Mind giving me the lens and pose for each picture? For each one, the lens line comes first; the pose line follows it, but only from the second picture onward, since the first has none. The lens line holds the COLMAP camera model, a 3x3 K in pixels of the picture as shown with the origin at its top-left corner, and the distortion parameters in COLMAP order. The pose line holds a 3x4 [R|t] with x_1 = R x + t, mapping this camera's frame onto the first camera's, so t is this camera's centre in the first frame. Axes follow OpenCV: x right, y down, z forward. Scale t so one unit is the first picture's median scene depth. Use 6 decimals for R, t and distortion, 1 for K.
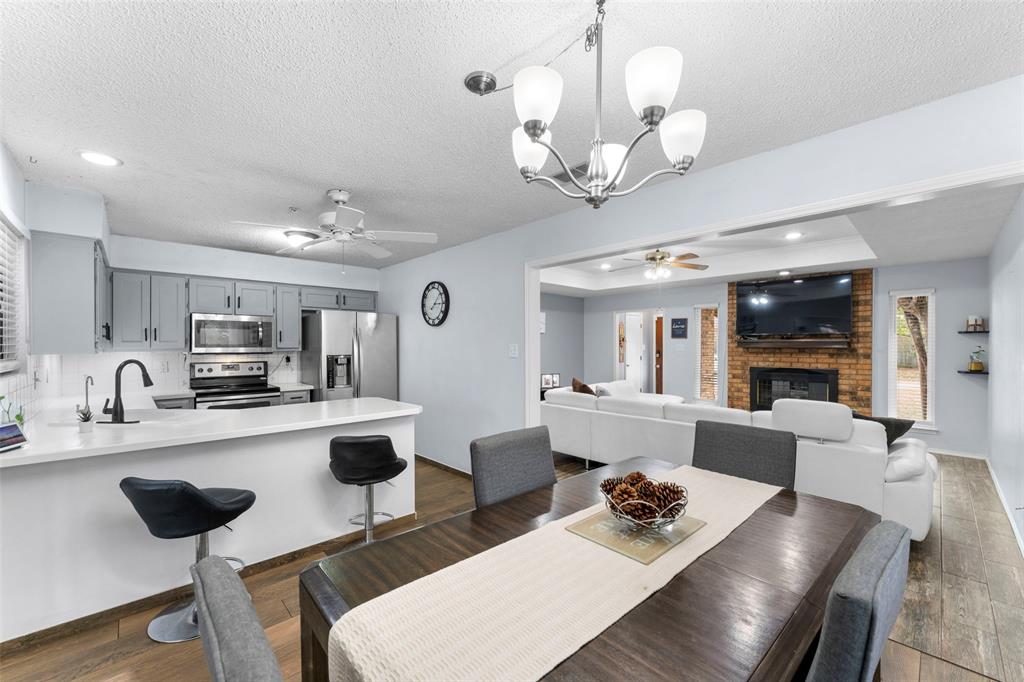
lens RADIAL K [[407.2, 0, 508.6], [0, 407.2, 346.7], [0, 0, 1]] dist [-0.001966, 0.000116]
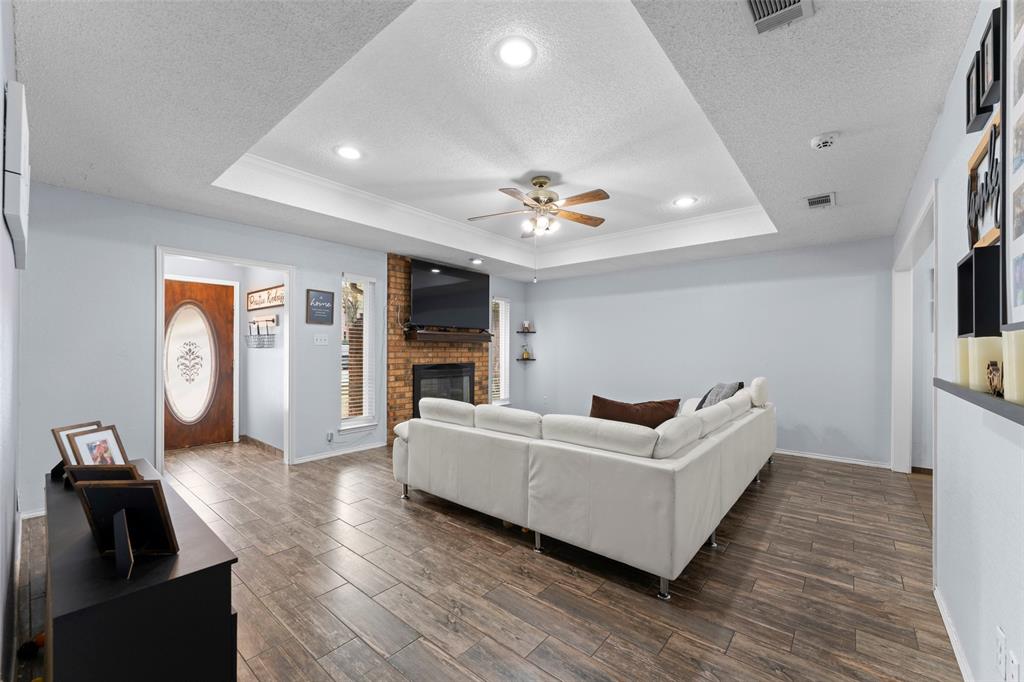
lens RADIAL K [[407.2, 0, 508.6], [0, 407.2, 346.7], [0, 0, 1]] dist [-0.001966, 0.000116]
pose [[-0.115342, 0.005790, 0.993309, -0.257429], [0.000456, 0.999983, -0.005776, 0.020786], [-0.993326, -0.000213, -0.115343, 1.021278]]
